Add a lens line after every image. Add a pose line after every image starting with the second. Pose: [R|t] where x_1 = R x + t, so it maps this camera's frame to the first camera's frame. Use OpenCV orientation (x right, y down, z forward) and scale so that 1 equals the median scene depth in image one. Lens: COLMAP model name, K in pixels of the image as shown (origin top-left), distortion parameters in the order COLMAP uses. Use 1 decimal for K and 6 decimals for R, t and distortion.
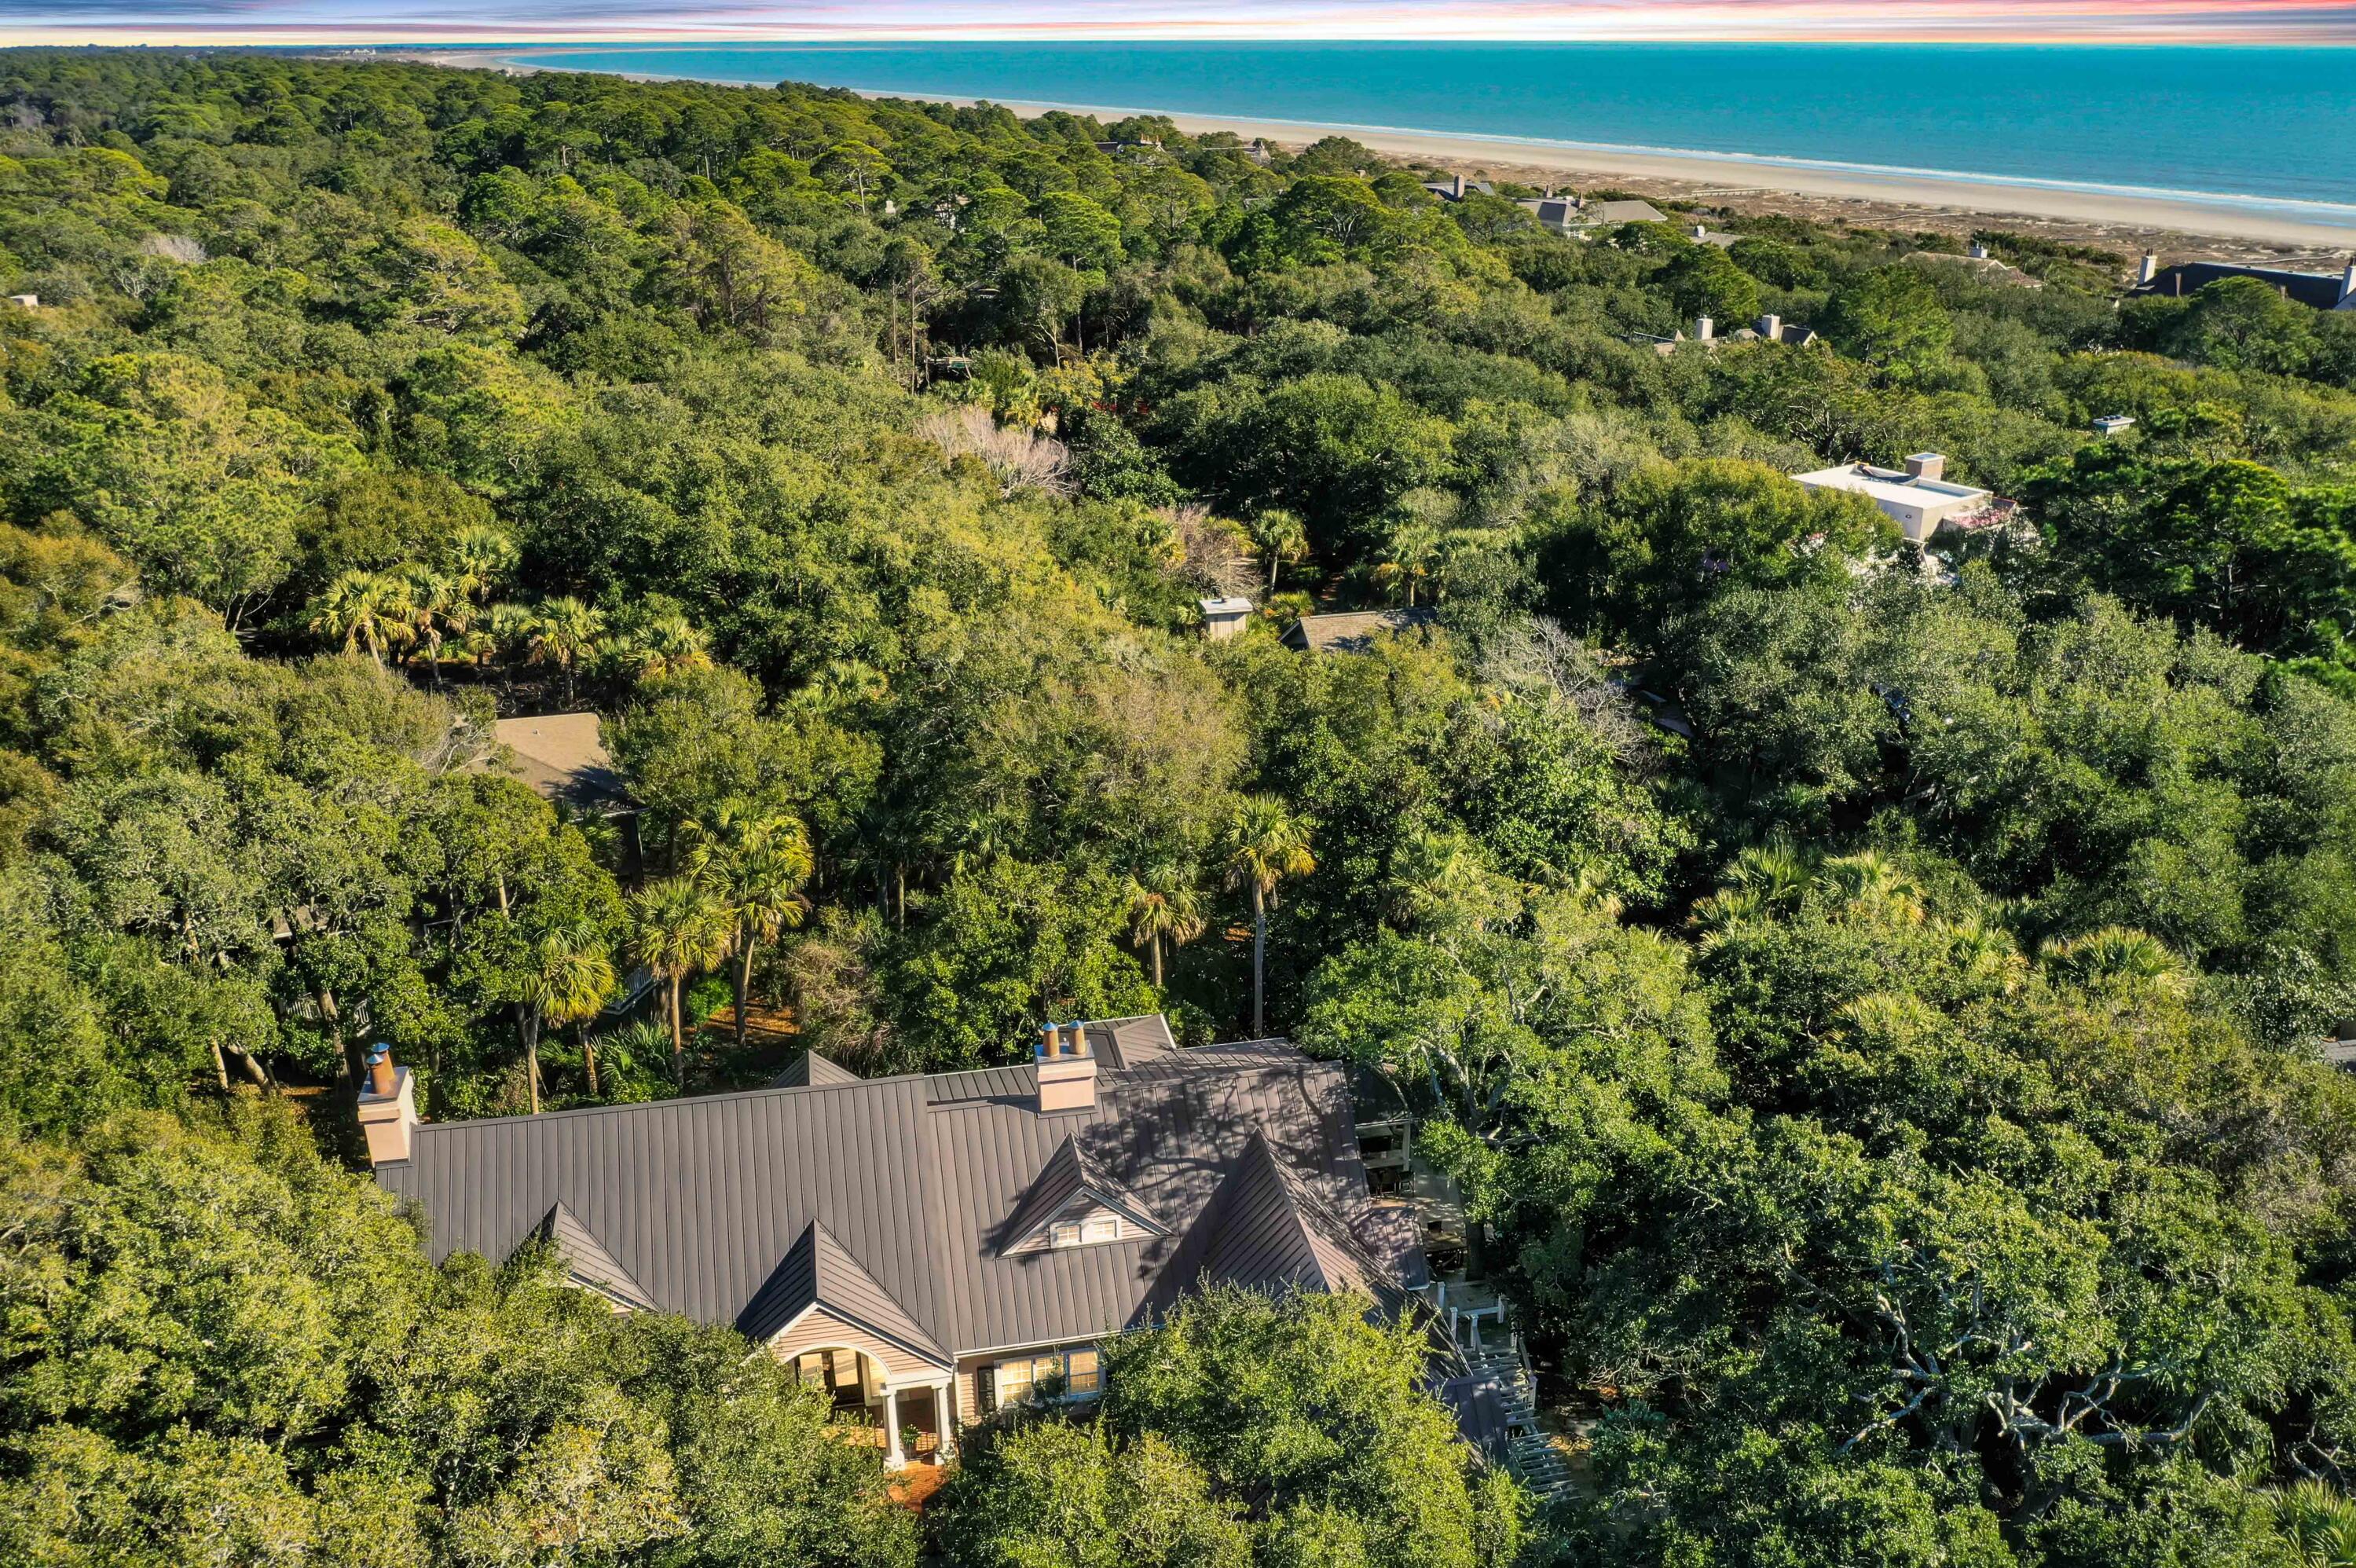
lens RADIAL K [[1807.5, 0, 1178.0], [0, 1807.5, 784.0], [0, 0, 1]] dist [-0.011016, -0.002915]
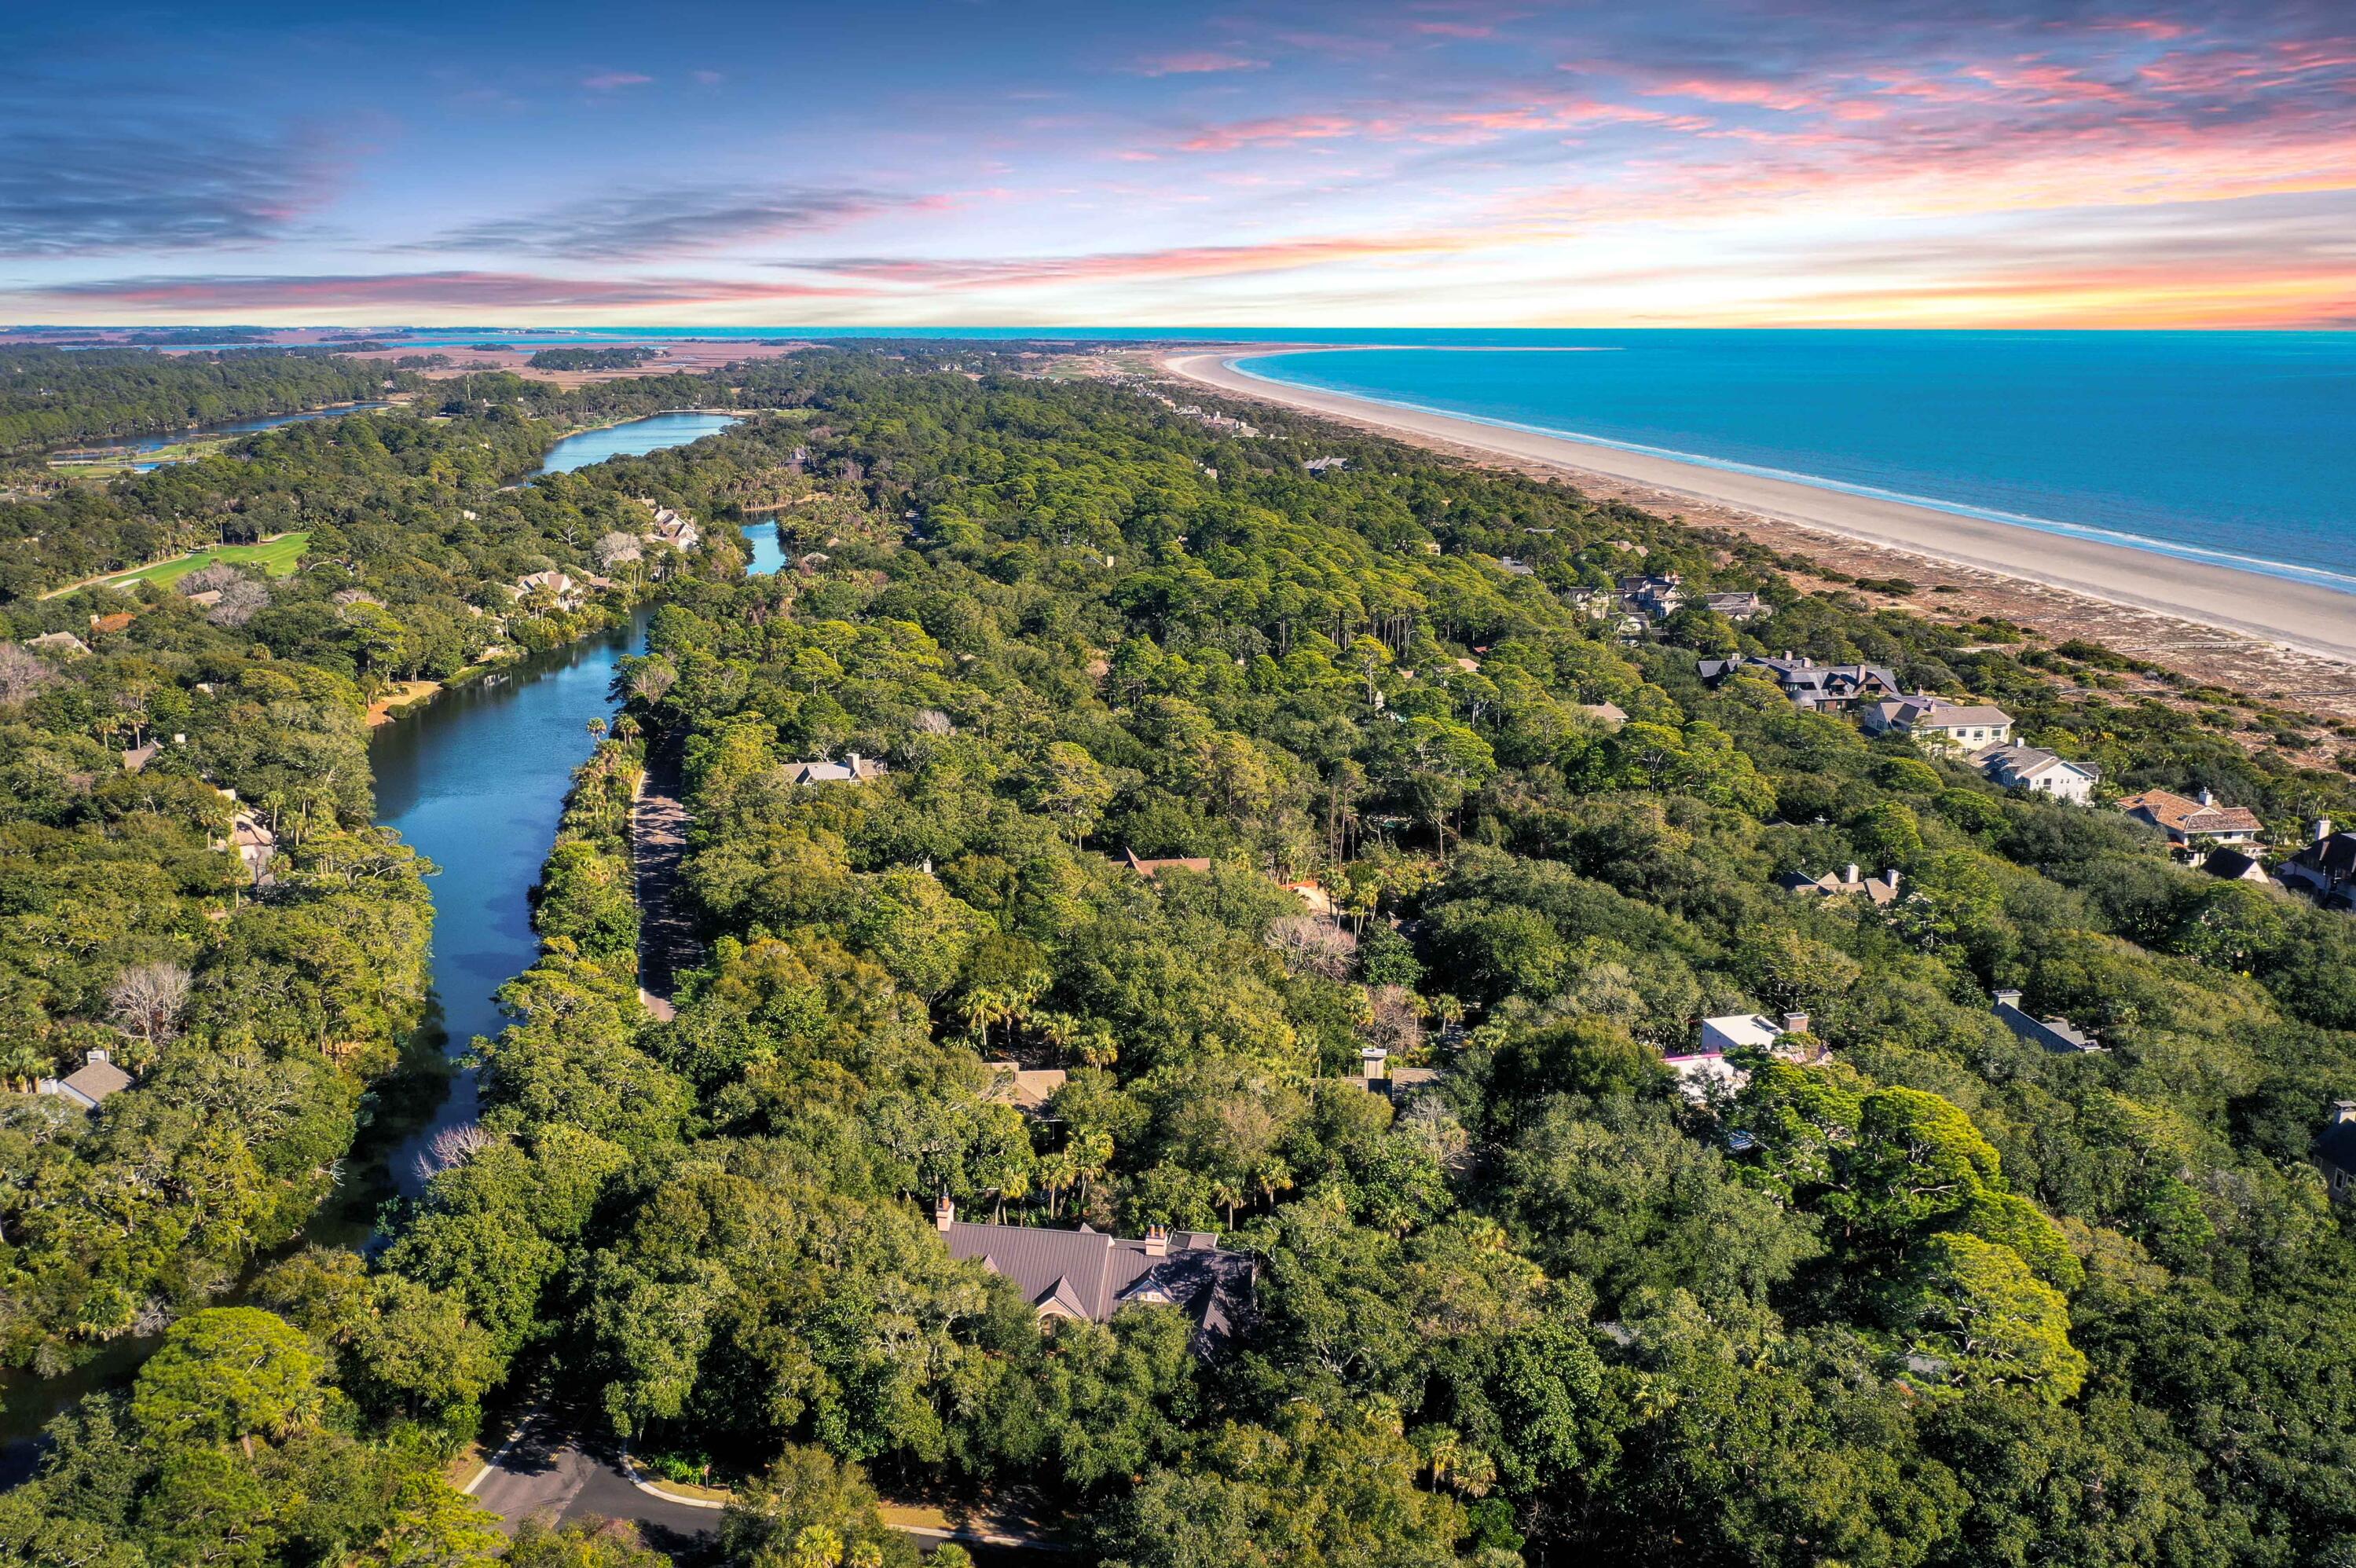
lens RADIAL K [[1807.5, 0, 1178.0], [0, 1807.5, 784.0], [0, 0, 1]] dist [-0.011016, -0.002915]
pose [[0.934509, 0.085677, -0.345474, 0.742441], [-0.136919, 0.982443, -0.126722, -0.164954], [0.328552, 0.165725, 0.929833, -1.477912]]
